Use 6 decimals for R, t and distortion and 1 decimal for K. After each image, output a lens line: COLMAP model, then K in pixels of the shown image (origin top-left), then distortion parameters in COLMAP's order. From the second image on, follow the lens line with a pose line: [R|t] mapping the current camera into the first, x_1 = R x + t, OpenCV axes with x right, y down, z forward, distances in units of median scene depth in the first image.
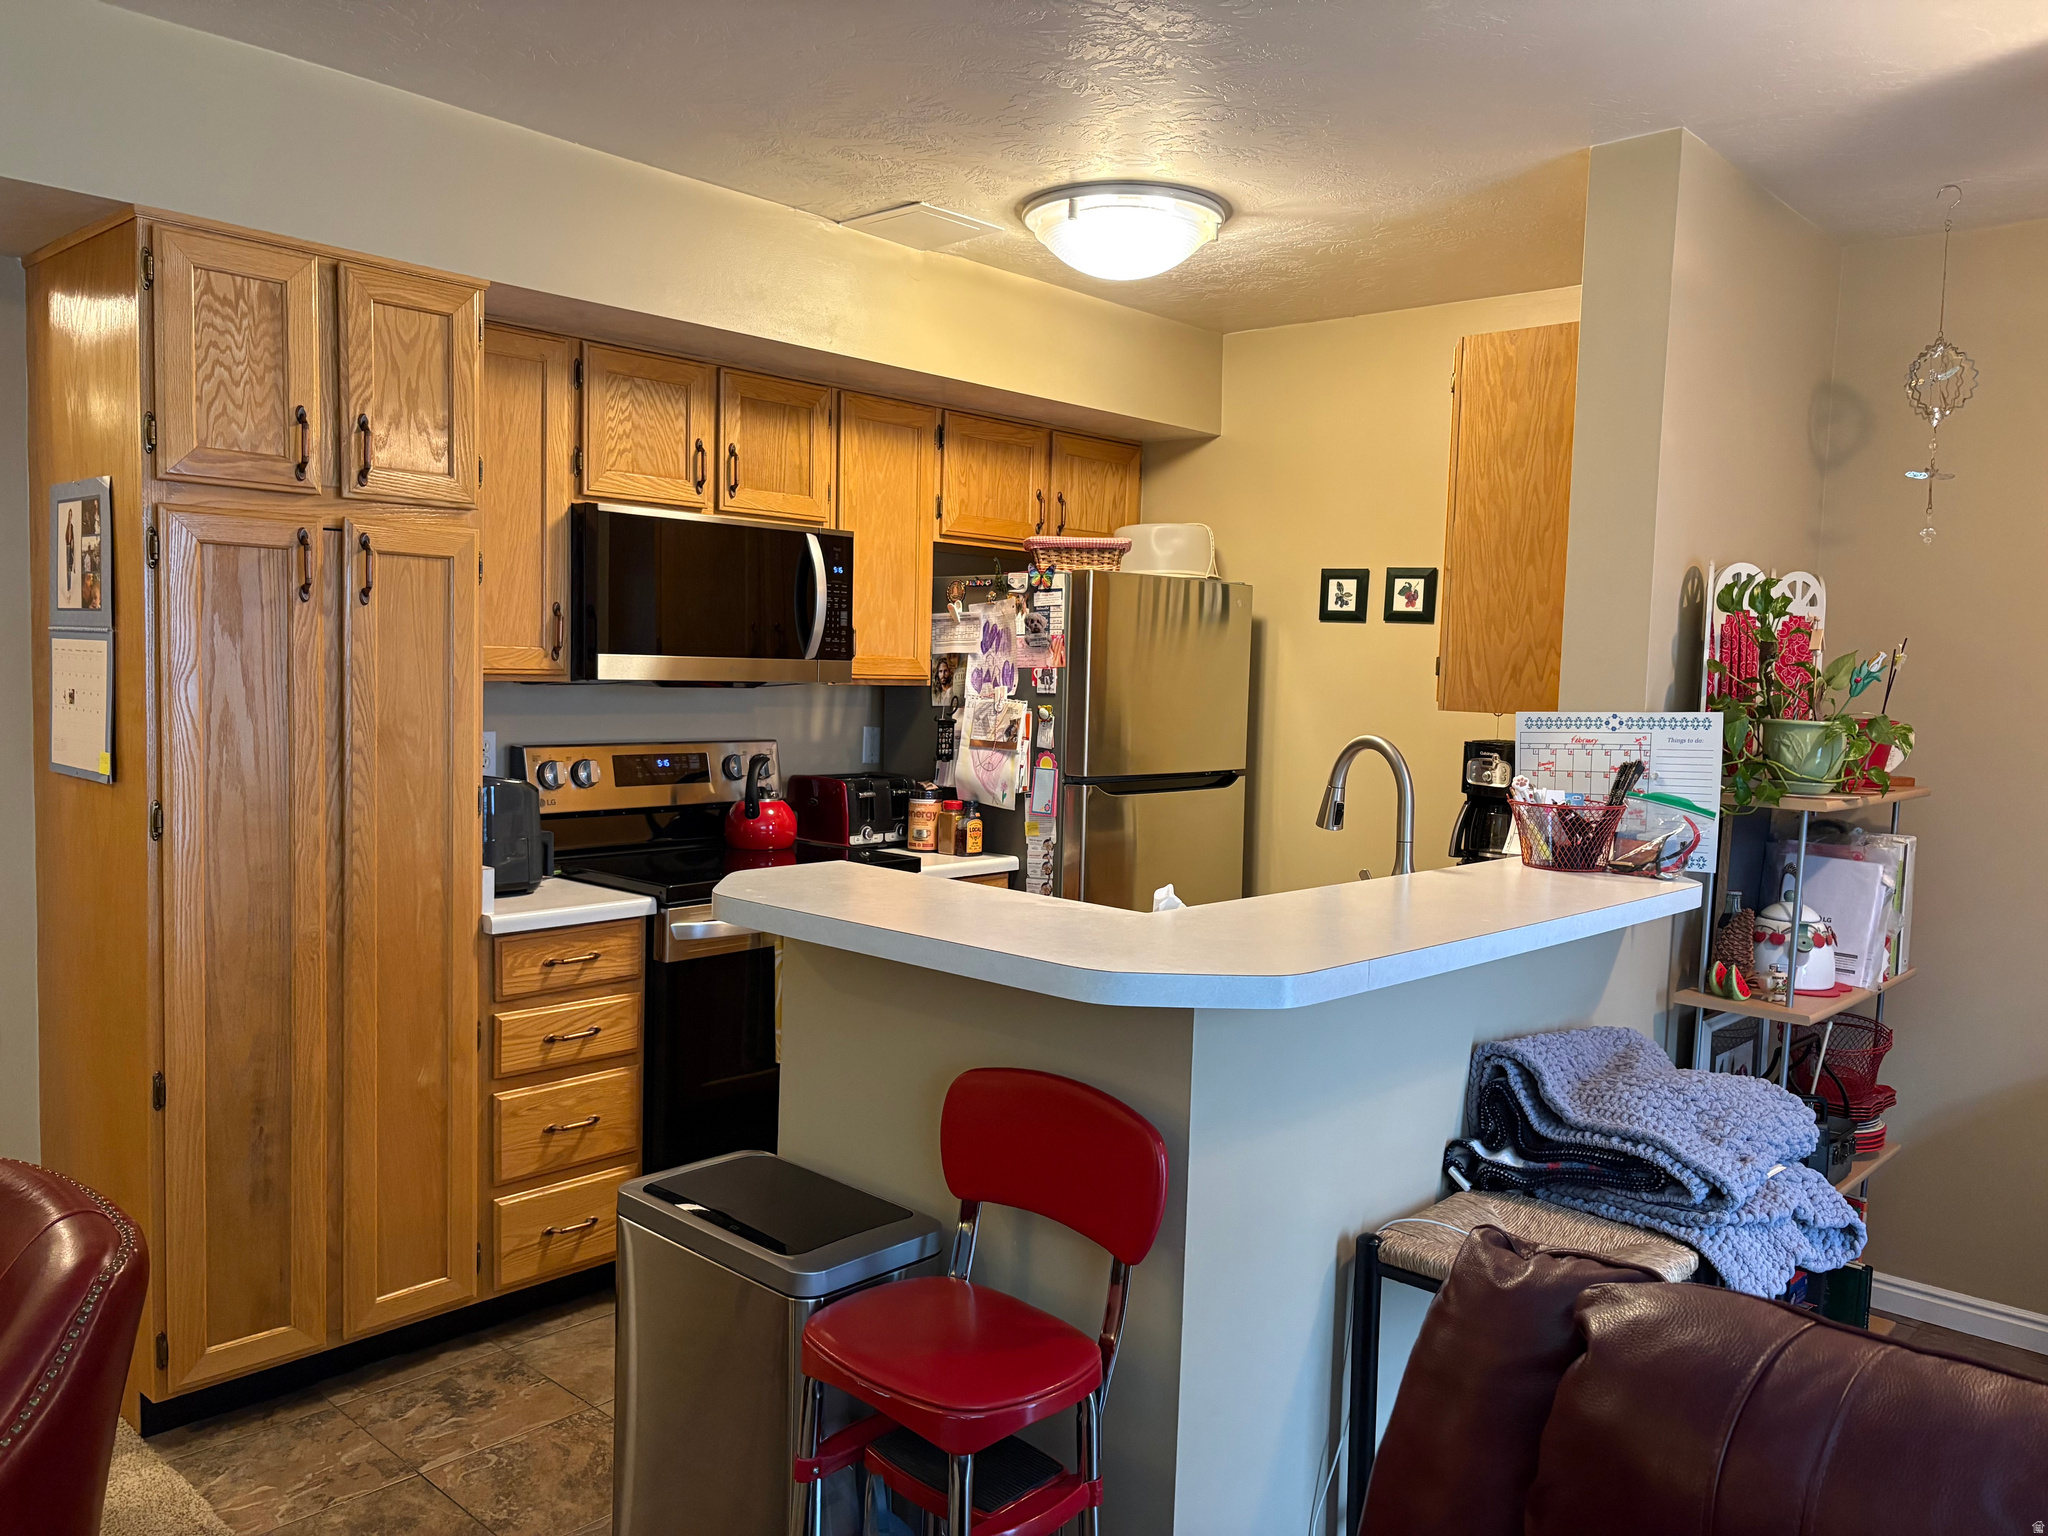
lens RADIAL K [[1553.8, 0, 1010.2], [0, 1553.8, 787.9], [0, 0, 1]] dist [0.054926, -0.070425]
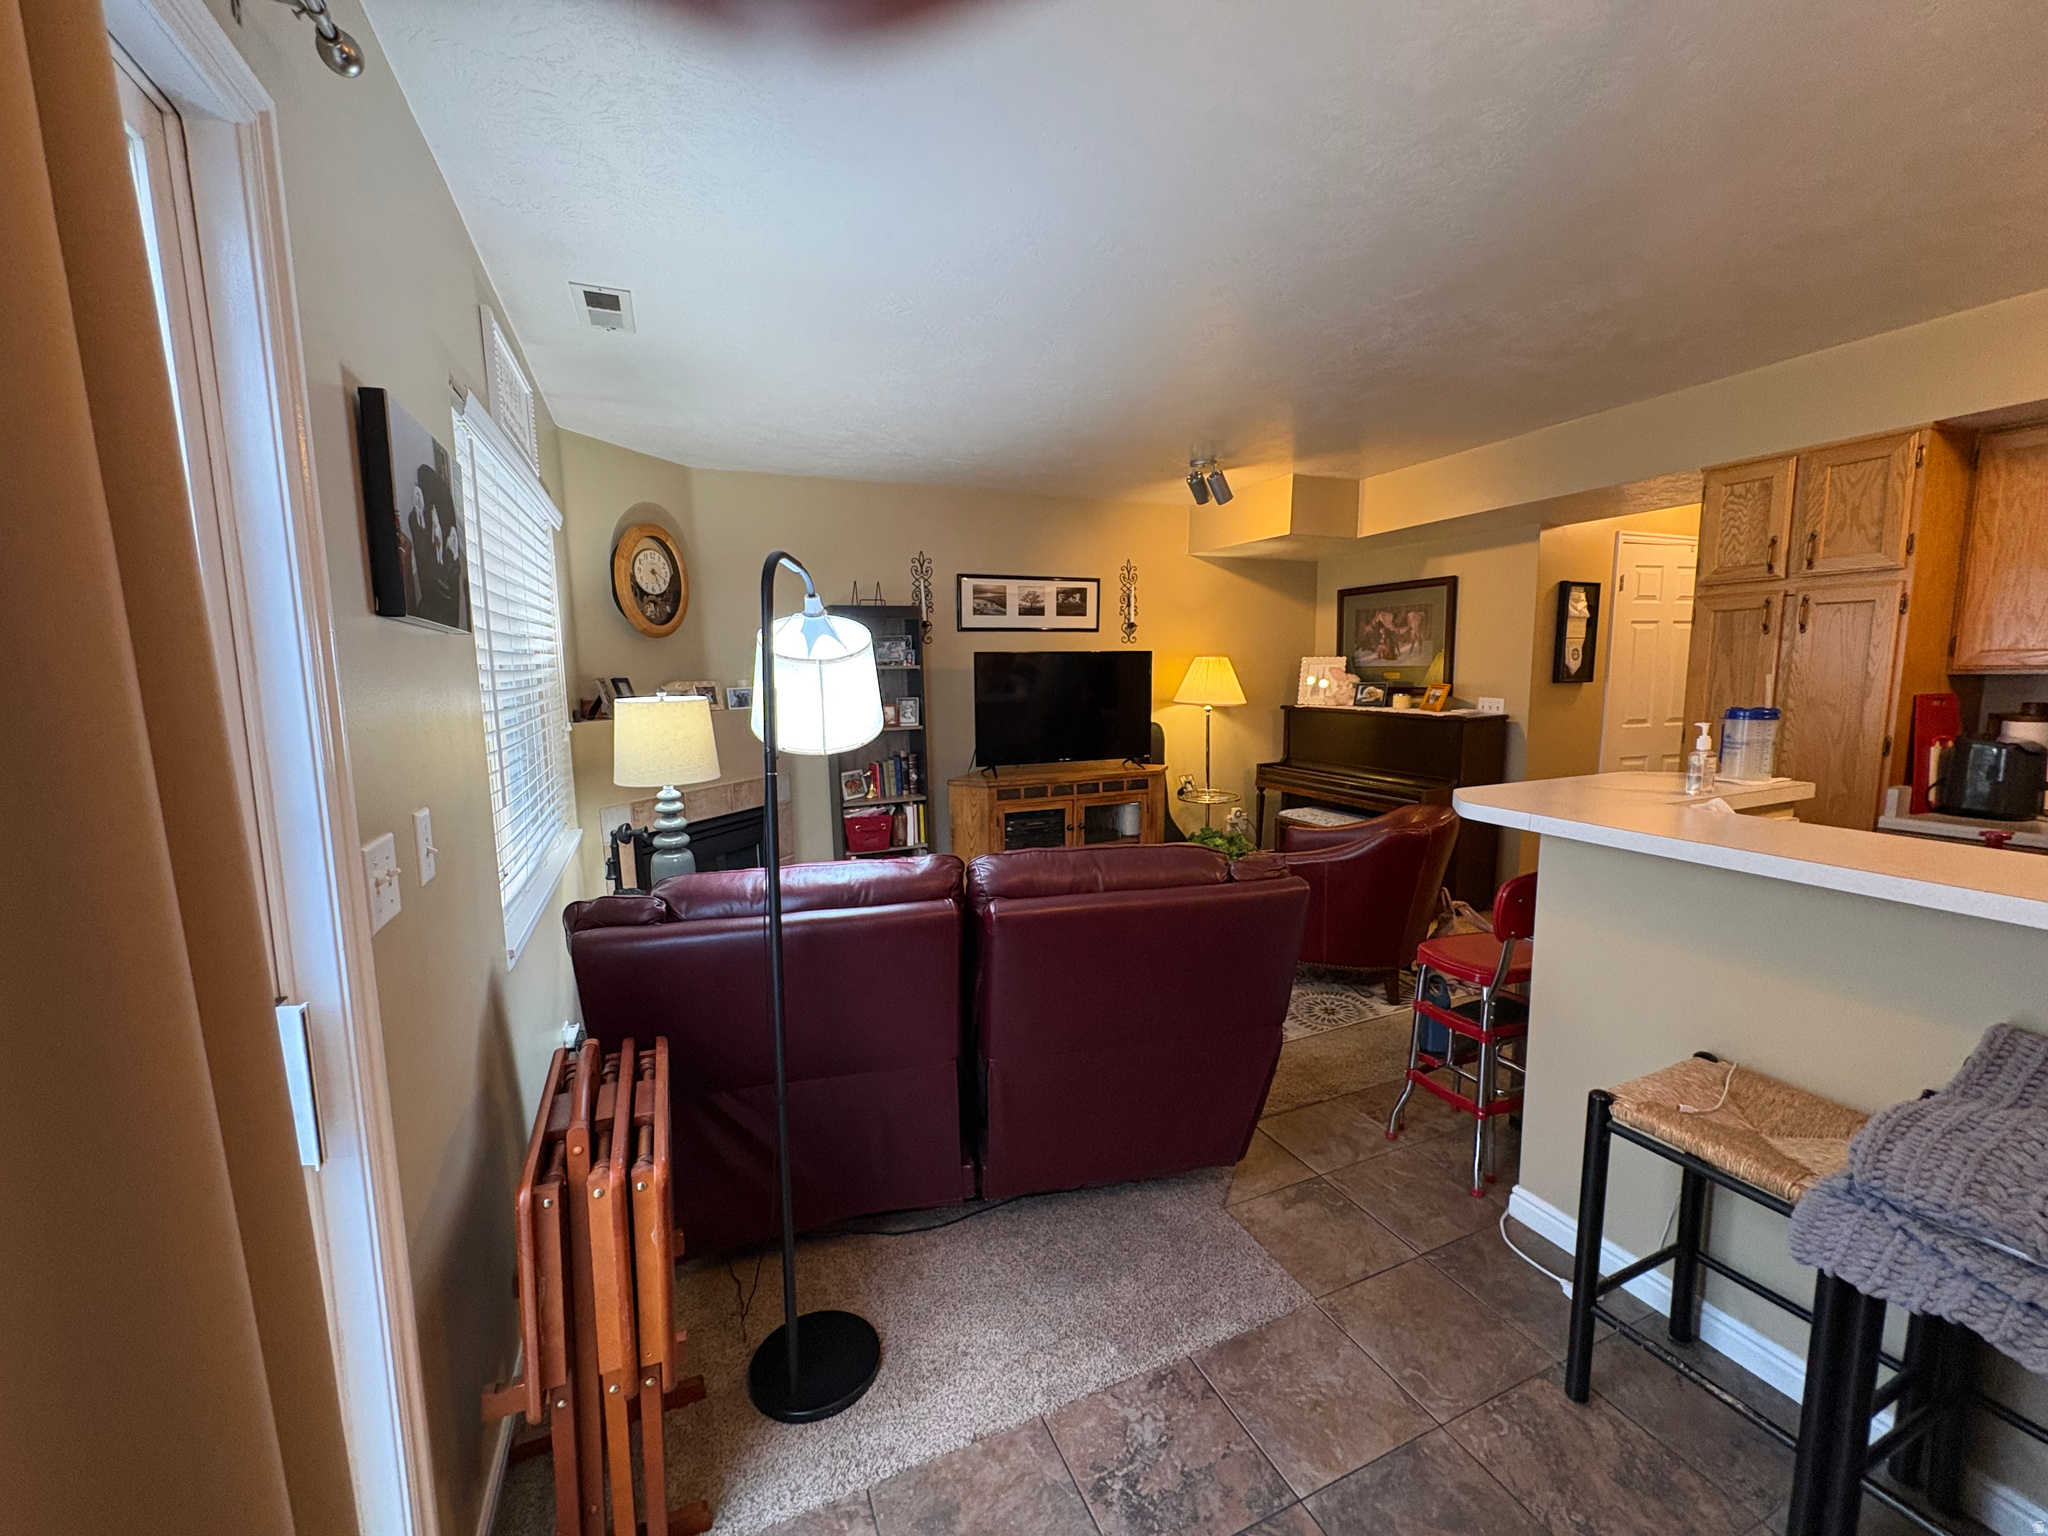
lens RADIAL K [[819.4, 0, 1025.5], [0, 819.4, 769.6], [0, 0, 1]] dist [0.001364, -0.000279]
pose [[-0.399788, 0.086851, -0.912484, 0.783254], [-0.074880, 0.989079, 0.126949, -0.008336], [0.913544, 0.119079, -0.388919, 0.488381]]
